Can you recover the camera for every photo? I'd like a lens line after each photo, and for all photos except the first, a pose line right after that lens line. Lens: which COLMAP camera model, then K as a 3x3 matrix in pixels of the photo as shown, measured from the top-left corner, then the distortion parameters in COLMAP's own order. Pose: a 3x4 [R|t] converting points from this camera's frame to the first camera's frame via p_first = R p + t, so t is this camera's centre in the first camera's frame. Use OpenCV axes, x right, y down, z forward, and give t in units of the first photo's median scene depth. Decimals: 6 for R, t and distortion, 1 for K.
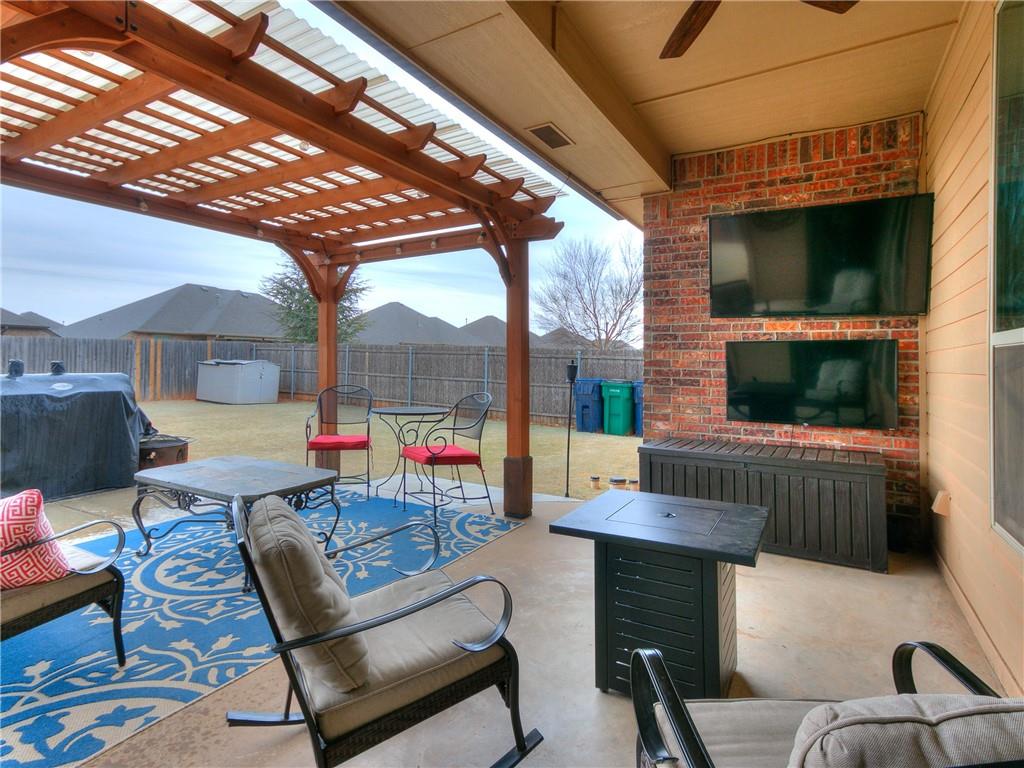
lens RADIAL K [[533.6, 0, 505.7], [0, 533.6, 387.3], [0, 0, 1]] dist [0.004054, 0.001583]
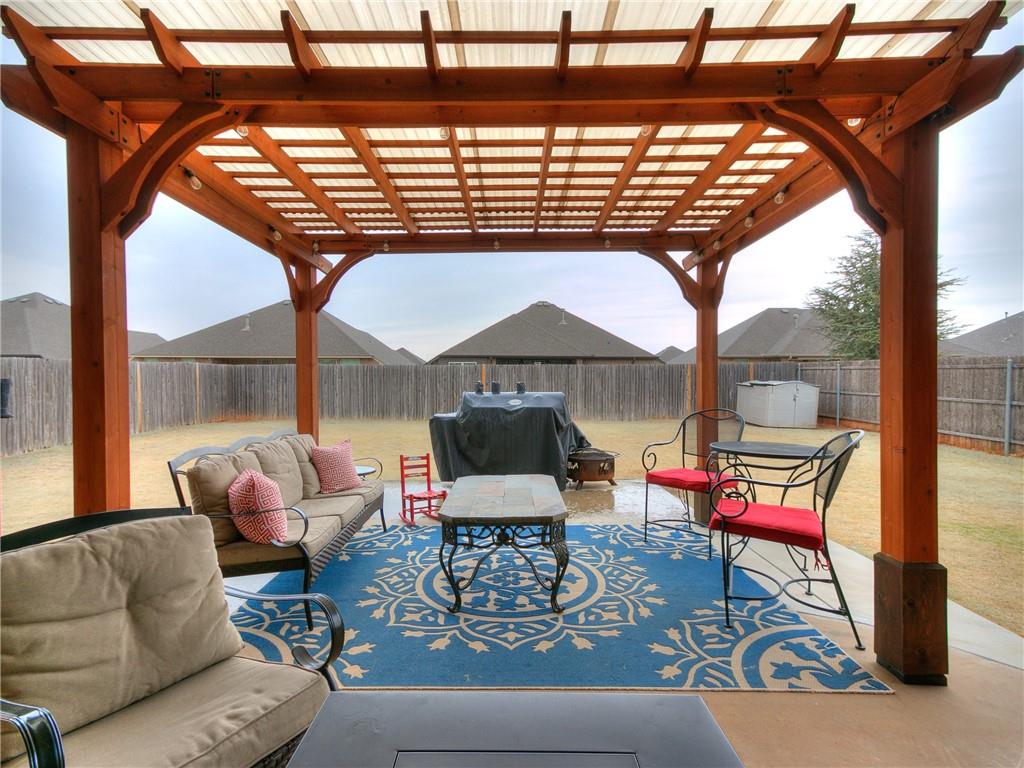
lens RADIAL K [[524.1, 0, 518.7], [0, 524.1, 397.8], [0, 0, 1]] dist [0.017811, -0.000167]
pose [[0.498451, 0.019055, -0.866708, 0.222014], [-0.038273, 0.999267, -0.000041, -0.008056], [0.866072, 0.033192, 0.498815, 0.332850]]
